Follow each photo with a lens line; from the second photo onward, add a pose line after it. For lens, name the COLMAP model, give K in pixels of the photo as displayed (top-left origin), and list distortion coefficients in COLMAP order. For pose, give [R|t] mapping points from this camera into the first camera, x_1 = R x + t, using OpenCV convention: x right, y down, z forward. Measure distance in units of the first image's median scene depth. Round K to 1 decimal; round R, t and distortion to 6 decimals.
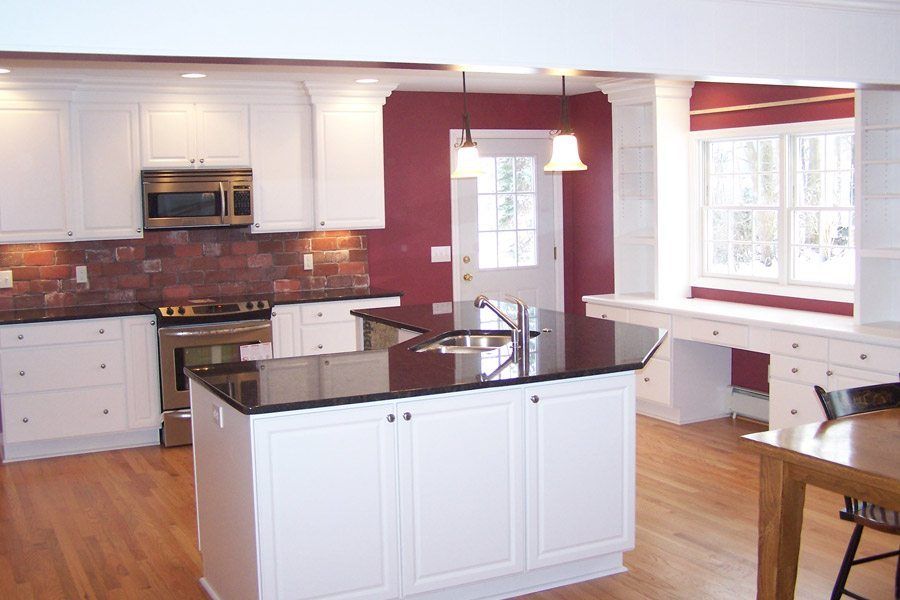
lens RADIAL K [[1038.2, 0, 449.4], [0, 1038.2, 274.6], [0, 0, 1]] dist [-0.221535, 0.408200]
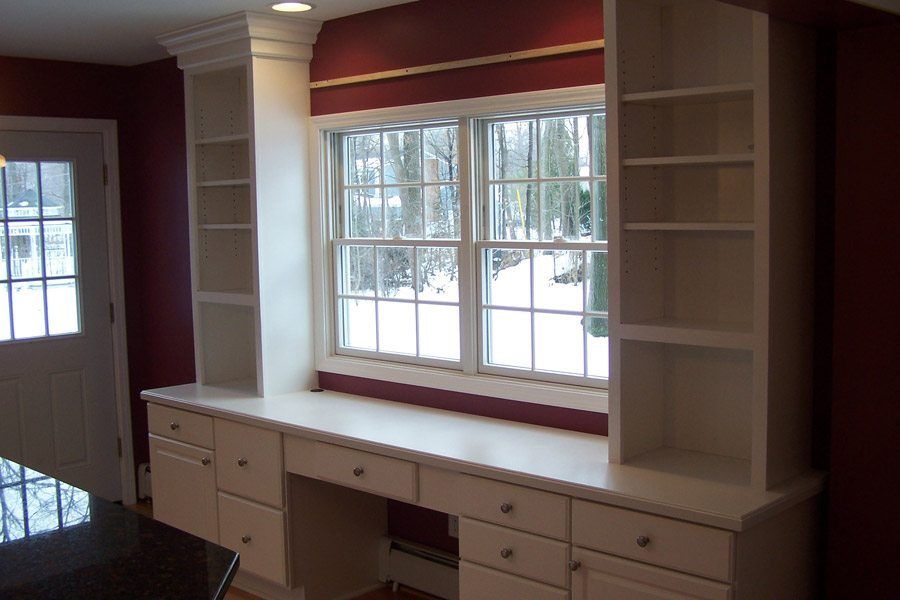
lens RADIAL K [[1033.6, 0, 436.7], [0, 1033.6, 329.4], [0, 0, 1]] dist [-0.160579, 0.038991]
pose [[0.946166, -0.035156, 0.321767, 0.111013], [0.022041, 0.998774, 0.044314, -0.041230], [-0.322931, -0.034837, 0.945781, 0.416216]]
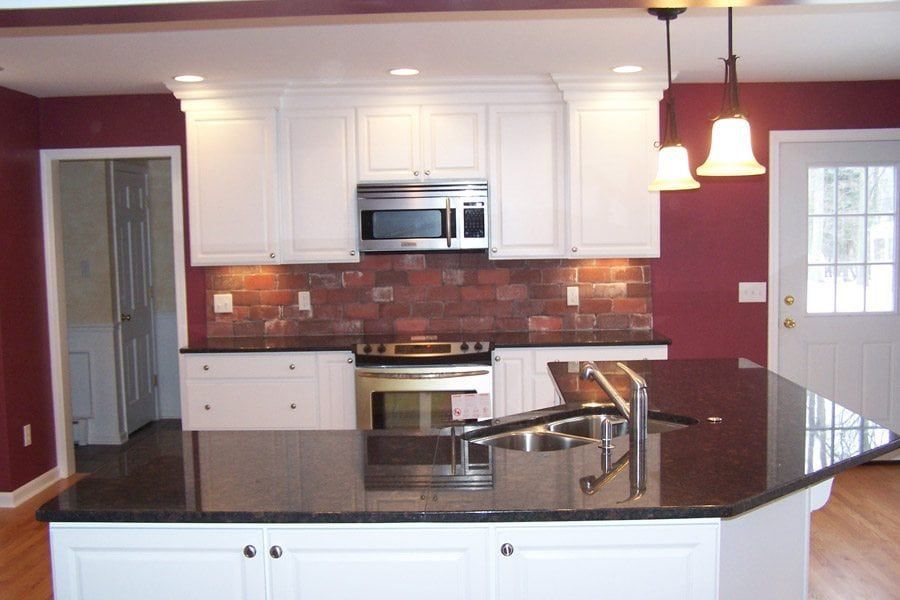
lens RADIAL K [[1033.6, 0, 436.7], [0, 1033.6, 329.4], [0, 0, 1]] dist [-0.160579, 0.038991]
pose [[0.873365, 0.053303, -0.484140, 0.180856], [-0.037652, 0.998408, 0.042001, -0.017421], [0.485608, -0.018453, 0.873982, 0.250241]]
